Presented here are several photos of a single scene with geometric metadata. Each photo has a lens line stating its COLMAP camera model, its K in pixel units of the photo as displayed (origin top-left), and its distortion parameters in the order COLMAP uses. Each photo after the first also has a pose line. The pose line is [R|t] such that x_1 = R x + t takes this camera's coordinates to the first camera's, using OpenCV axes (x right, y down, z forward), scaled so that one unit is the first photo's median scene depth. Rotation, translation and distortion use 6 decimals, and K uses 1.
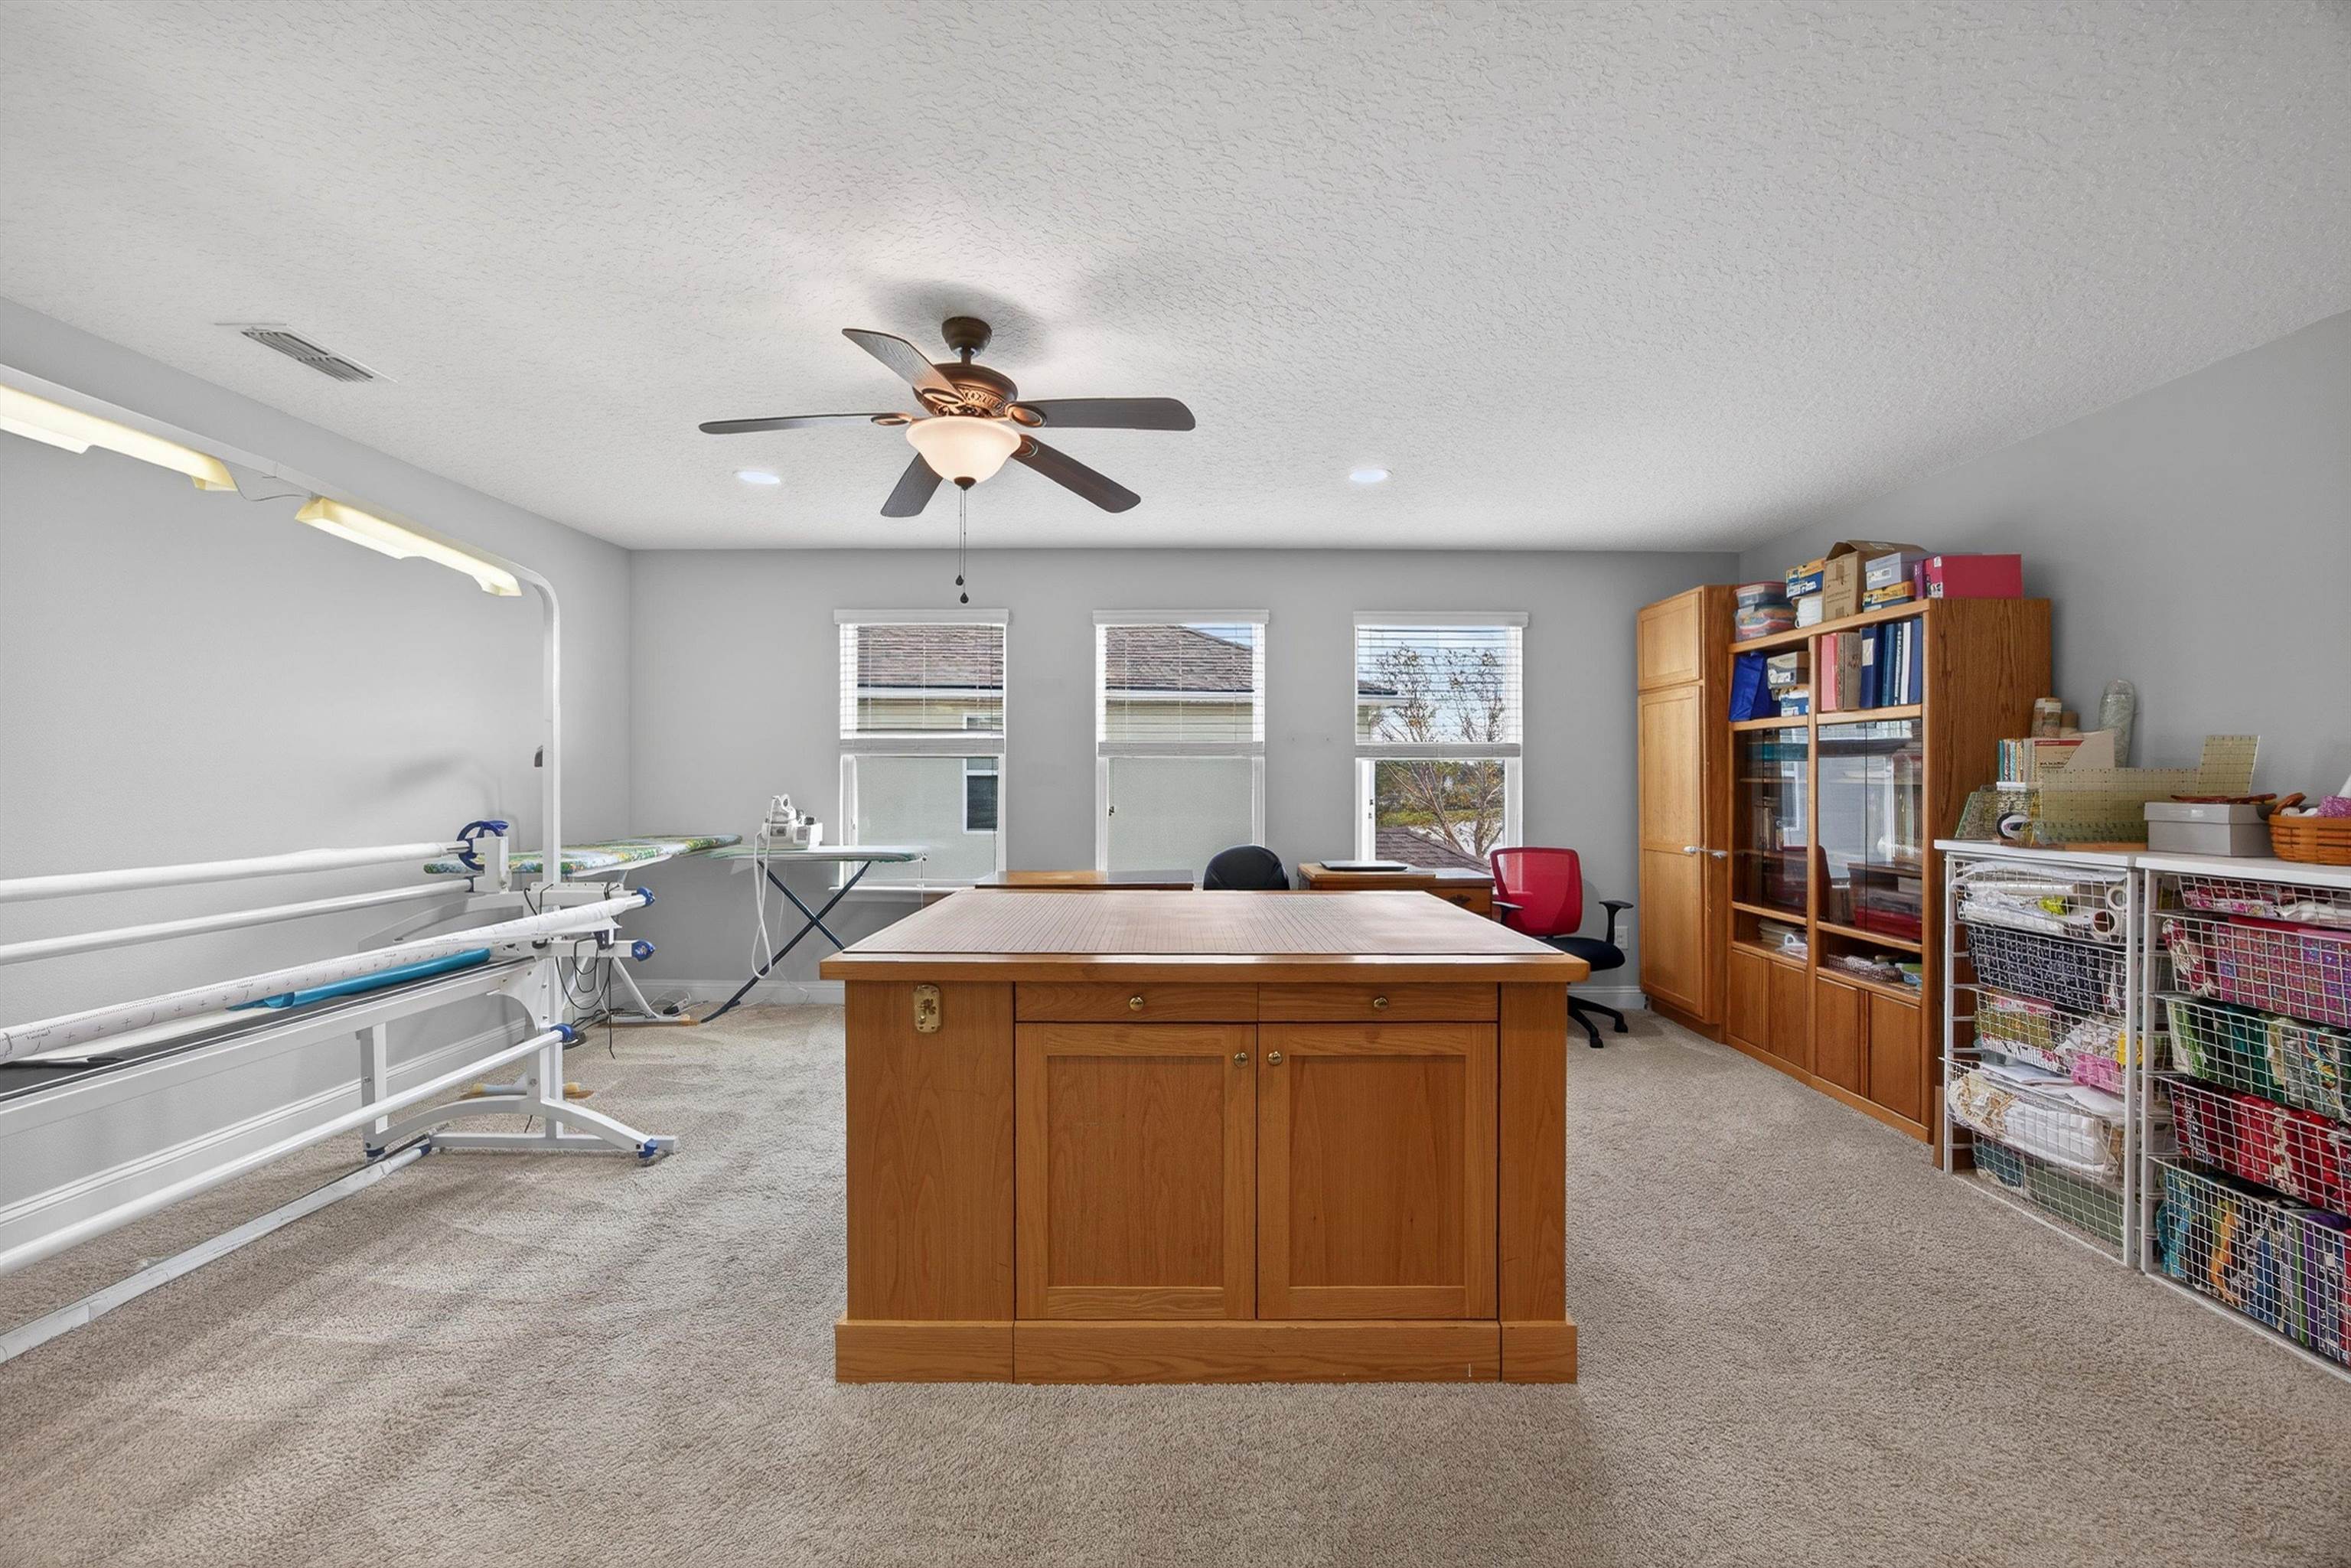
lens RADIAL K [[907.2, 0, 1174.1], [0, 907.2, 781.8], [0, 0, 1]] dist [-0.020255, 0.007055]
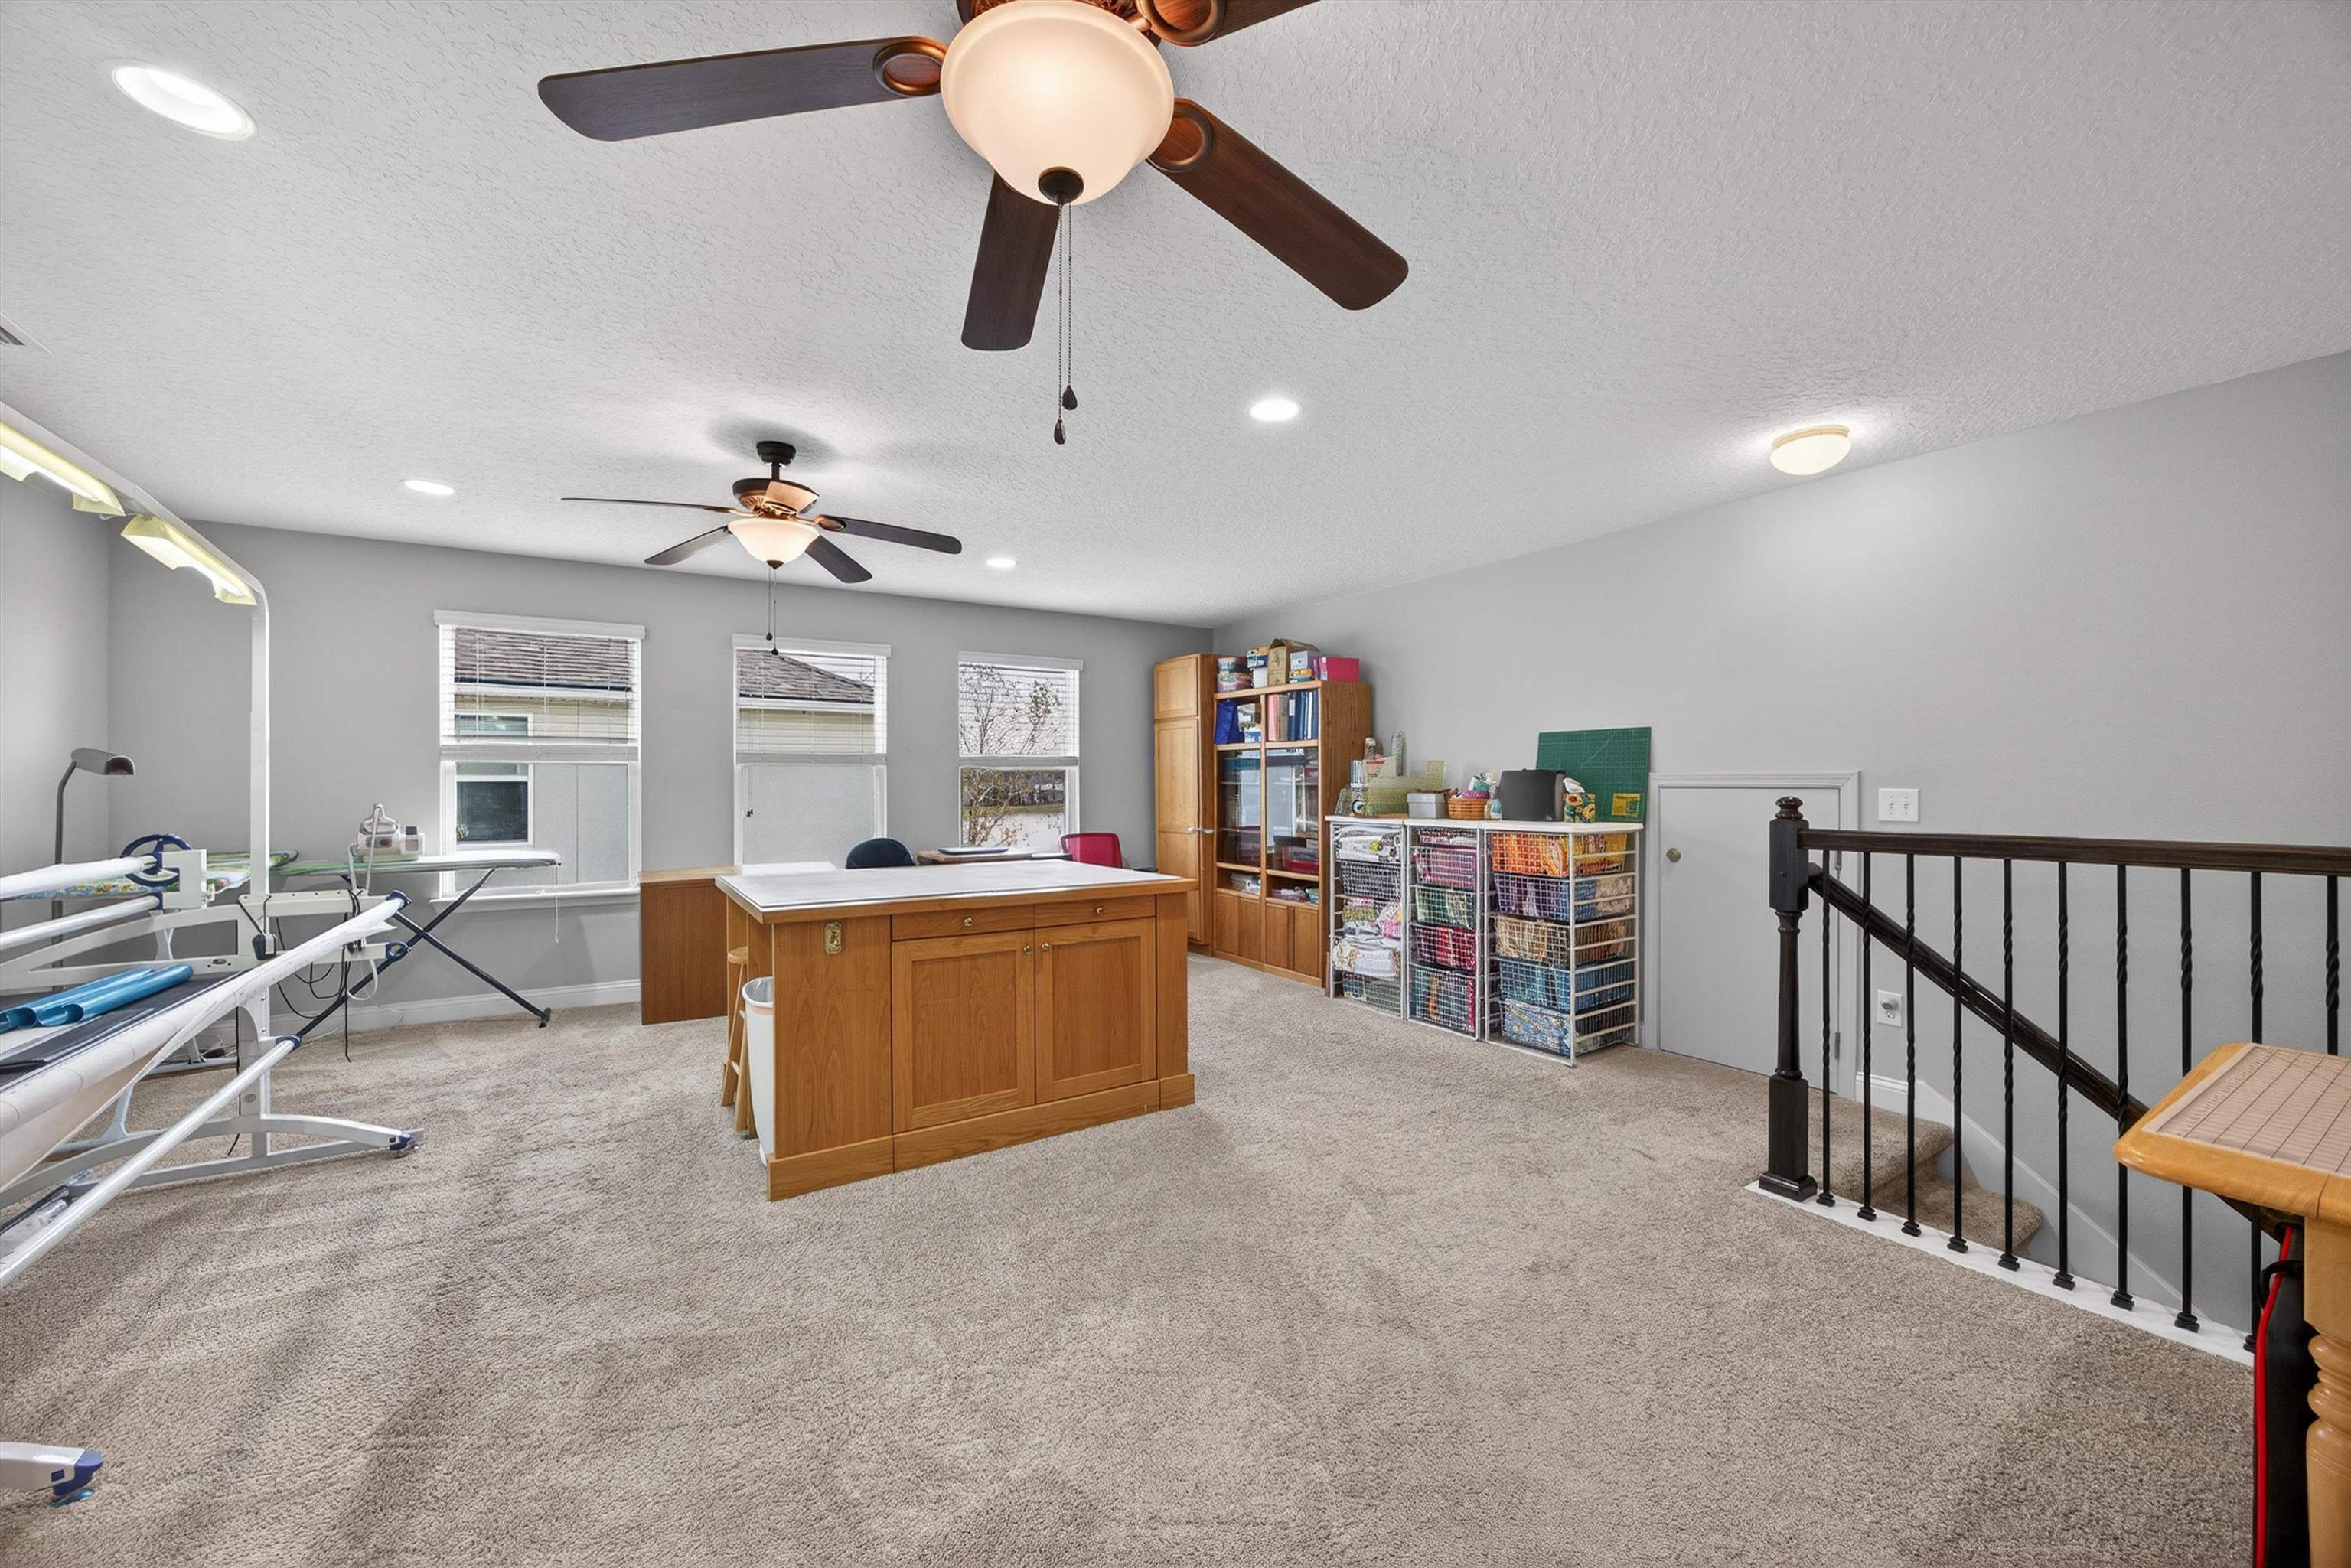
lens RADIAL K [[903.9, 0, 1175.5], [0, 903.9, 784.0], [0, 0, 1]] dist [0.000294, 0.000041]
pose [[0.842698, -0.006273, 0.538350, -0.383096], [0.006528, 0.999978, 0.001433, -0.003740], [-0.538347, 0.002307, 0.842720, -0.369195]]
